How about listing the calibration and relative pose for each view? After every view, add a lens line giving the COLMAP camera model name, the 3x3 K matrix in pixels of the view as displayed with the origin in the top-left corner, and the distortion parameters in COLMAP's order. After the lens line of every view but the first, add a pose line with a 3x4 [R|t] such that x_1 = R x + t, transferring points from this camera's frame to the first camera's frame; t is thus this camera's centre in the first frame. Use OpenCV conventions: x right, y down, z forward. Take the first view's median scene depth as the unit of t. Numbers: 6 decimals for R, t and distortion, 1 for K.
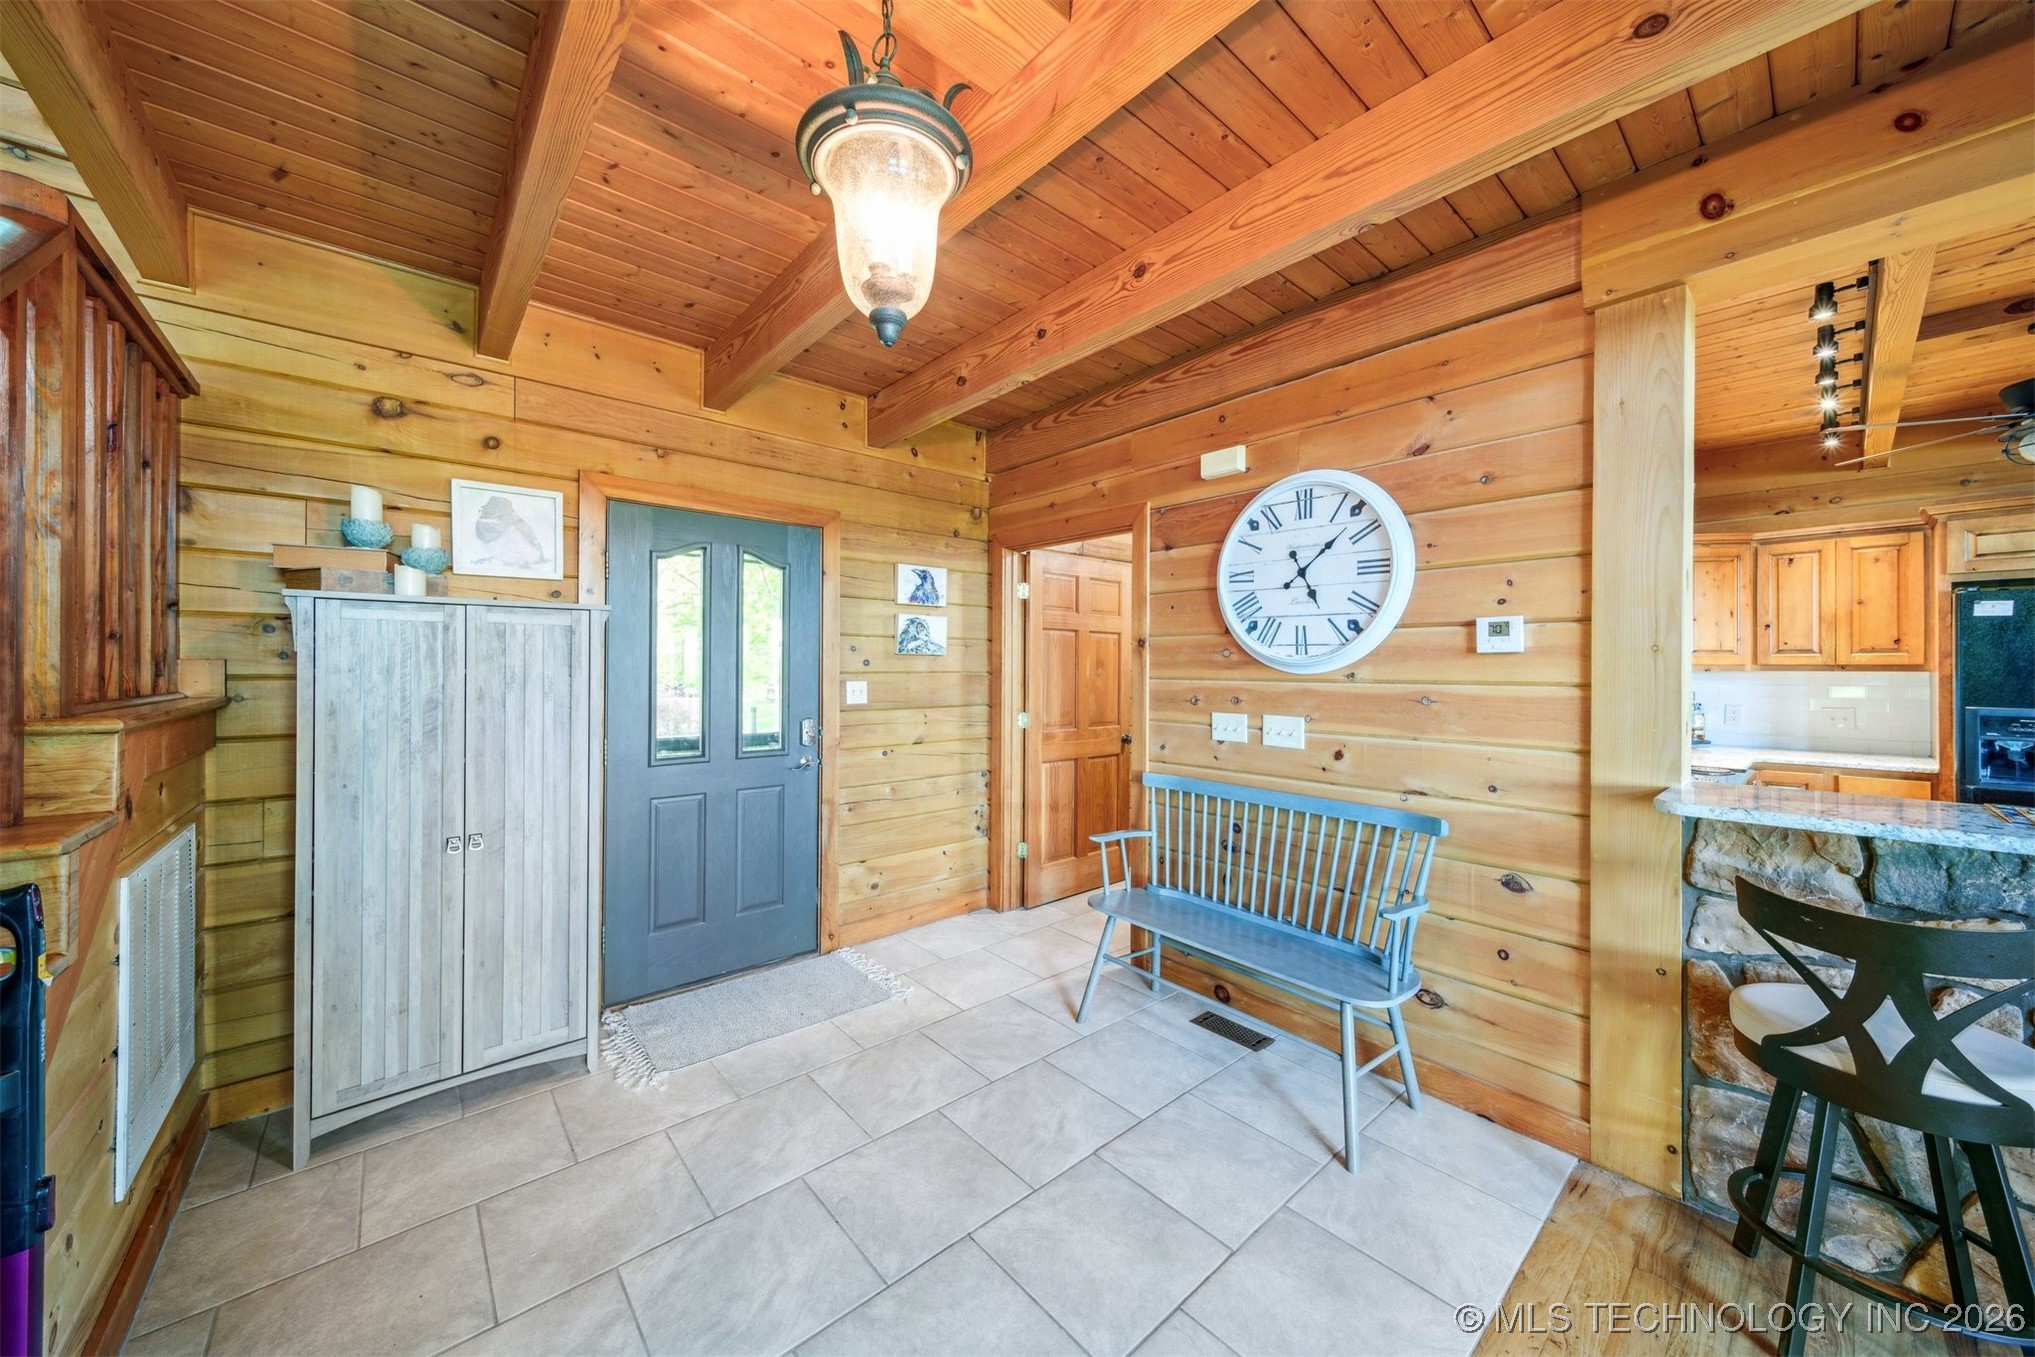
lens RADIAL K [[714.5, 0, 1012.5], [0, 714.5, 664.6], [0, 0, 1]] dist [0.002432, -0.000134]
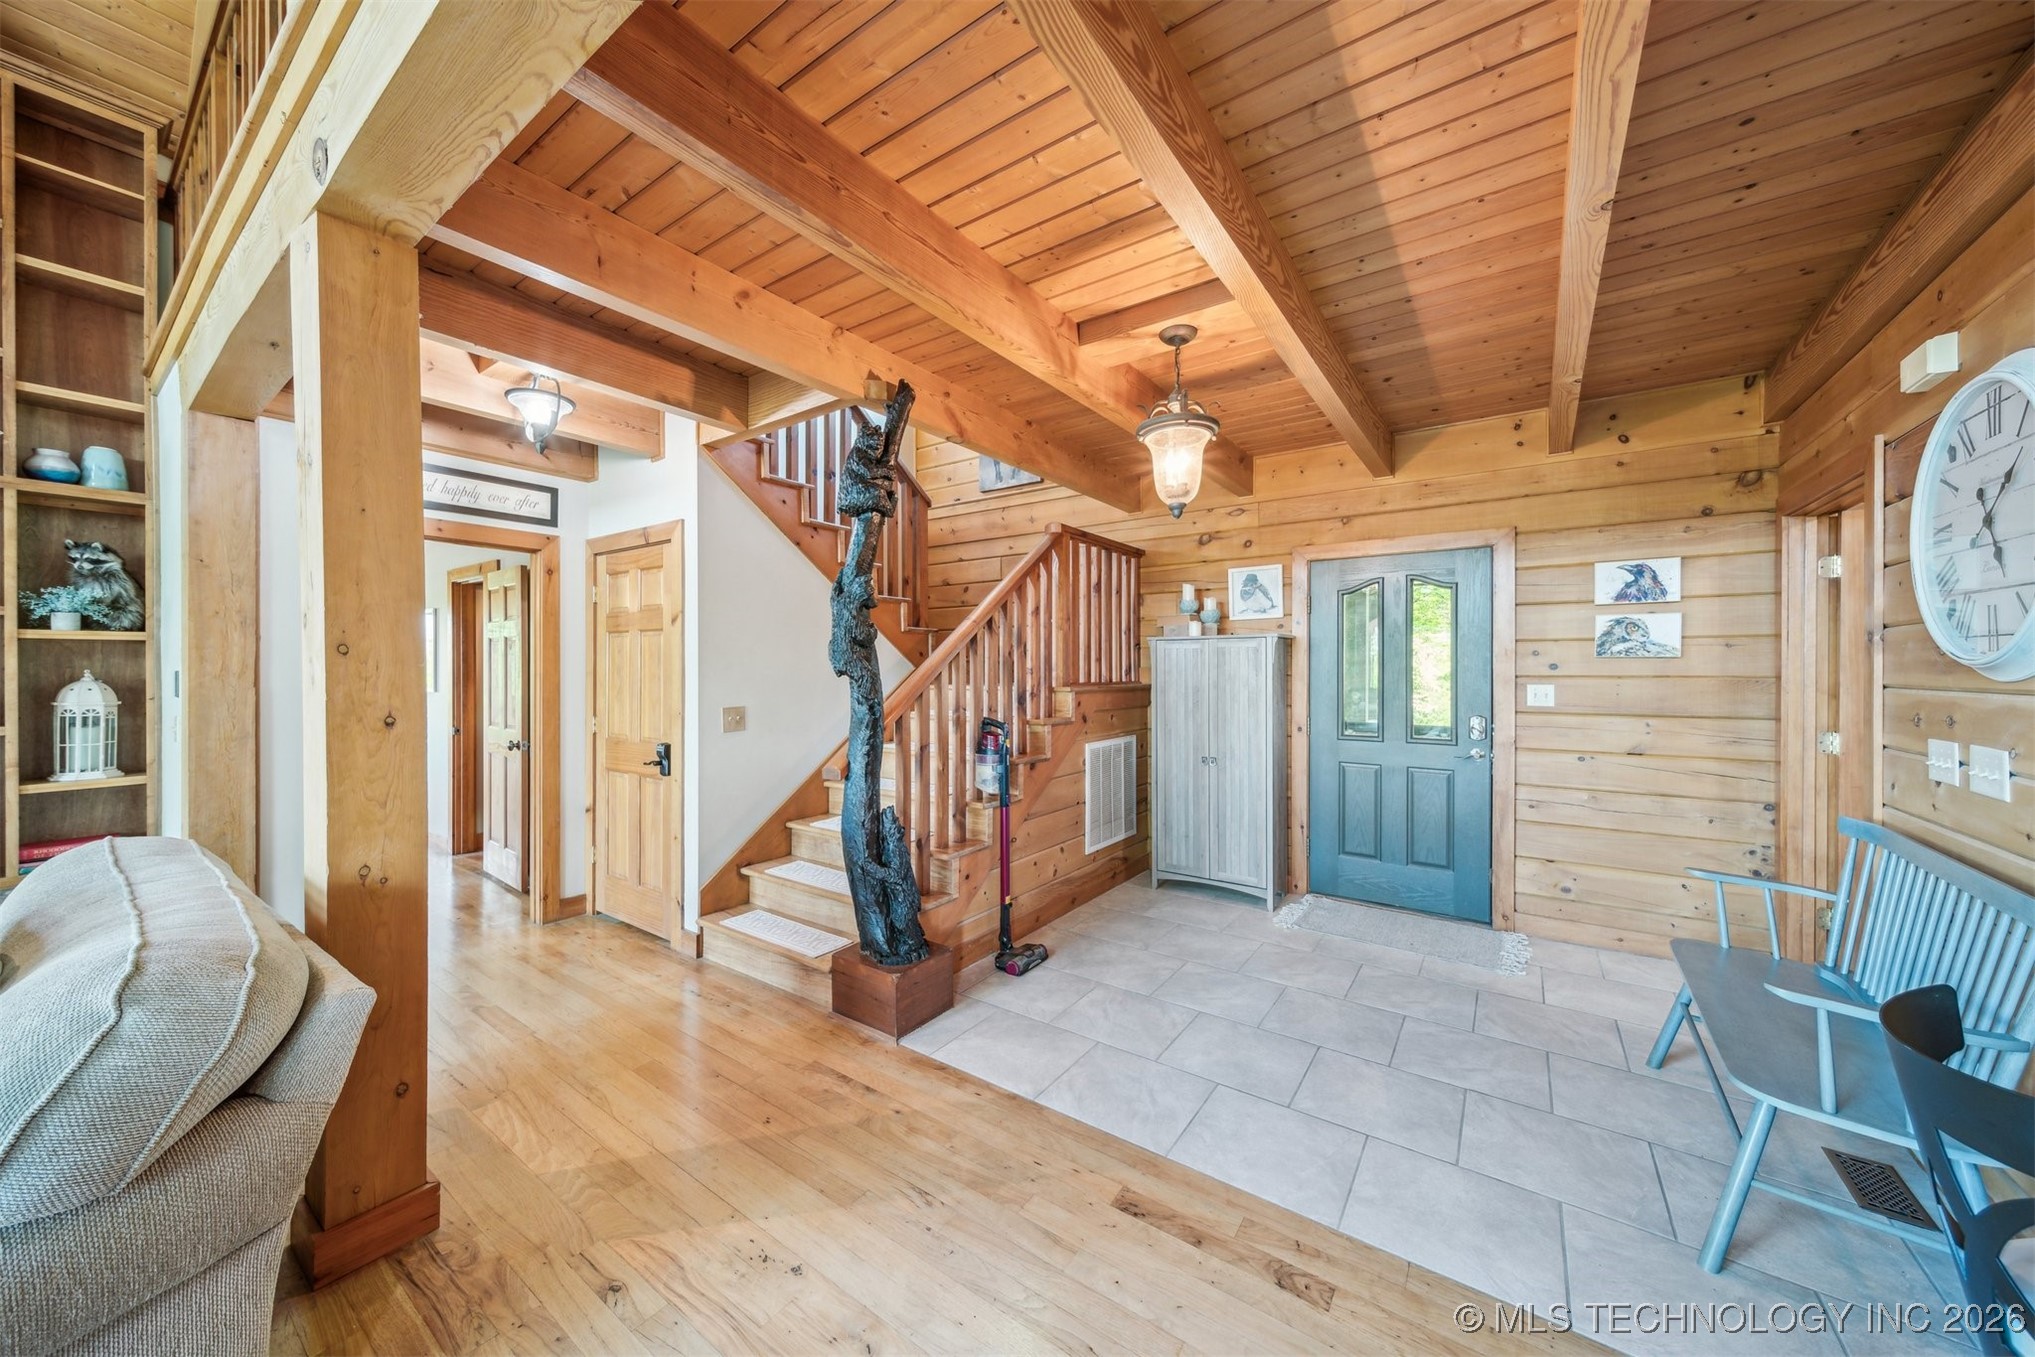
lens RADIAL K [[714.5, 0, 988.7], [0, 714.5, 668.2], [0, 0, 1]] dist [0.002432, -0.000134]
pose [[0.216192, -0.003792, -0.976343, 0.633403], [0.003008, 0.999990, -0.003218, 0.000406], [0.976346, -0.002241, 0.216201, -0.004714]]
